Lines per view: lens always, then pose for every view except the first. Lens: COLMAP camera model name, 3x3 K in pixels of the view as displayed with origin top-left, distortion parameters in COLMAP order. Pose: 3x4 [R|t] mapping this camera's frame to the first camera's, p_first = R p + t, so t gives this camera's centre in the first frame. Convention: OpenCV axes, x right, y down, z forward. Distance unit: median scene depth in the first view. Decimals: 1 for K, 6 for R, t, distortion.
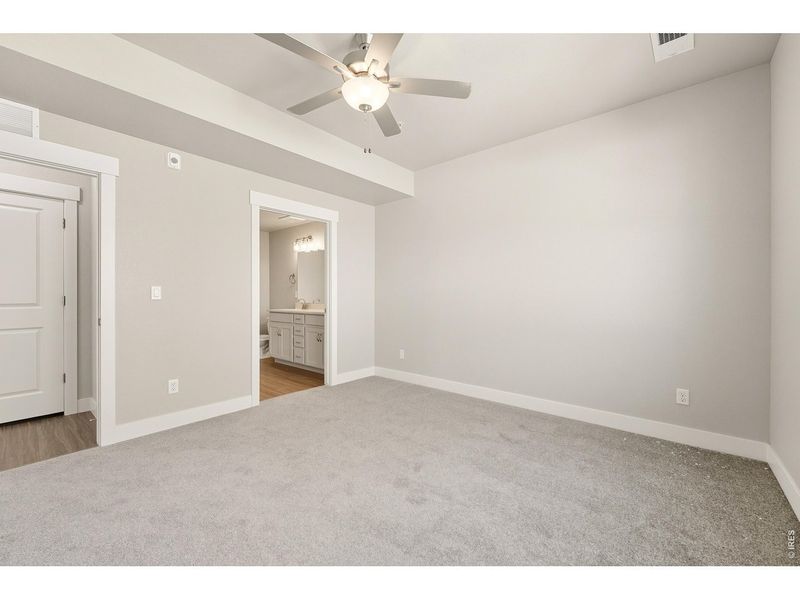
lens RADIAL K [[324.7, 0, 400.0], [0, 324.7, 300.0], [0, 0, 1]] dist [0.000258, 0.000038]
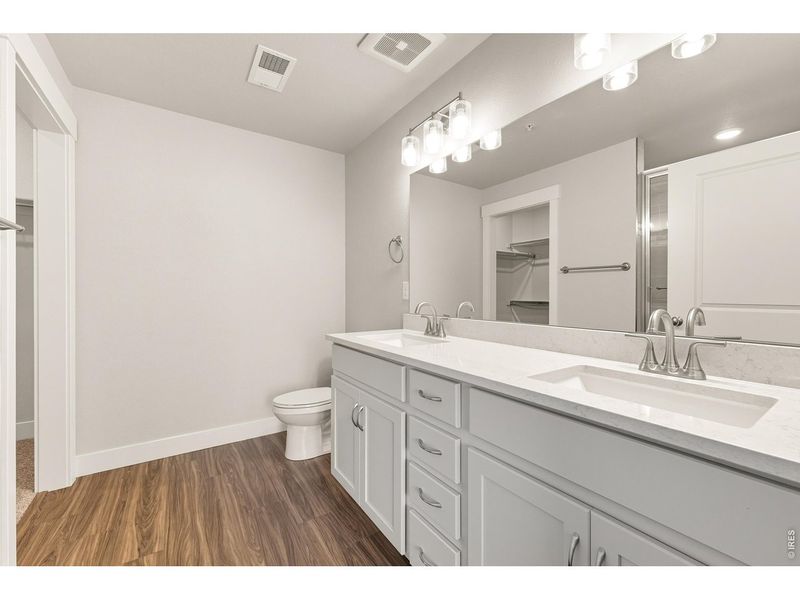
lens RADIAL K [[324.7, 0, 400.0], [0, 324.7, 300.0], [0, 0, 1]] dist [0.000258, 0.000038]
pose [[0.962917, 0.004341, -0.269764, -0.256641], [-0.003864, 0.999990, 0.002301, -0.008497], [0.269772, -0.001173, 0.962924, 0.730061]]
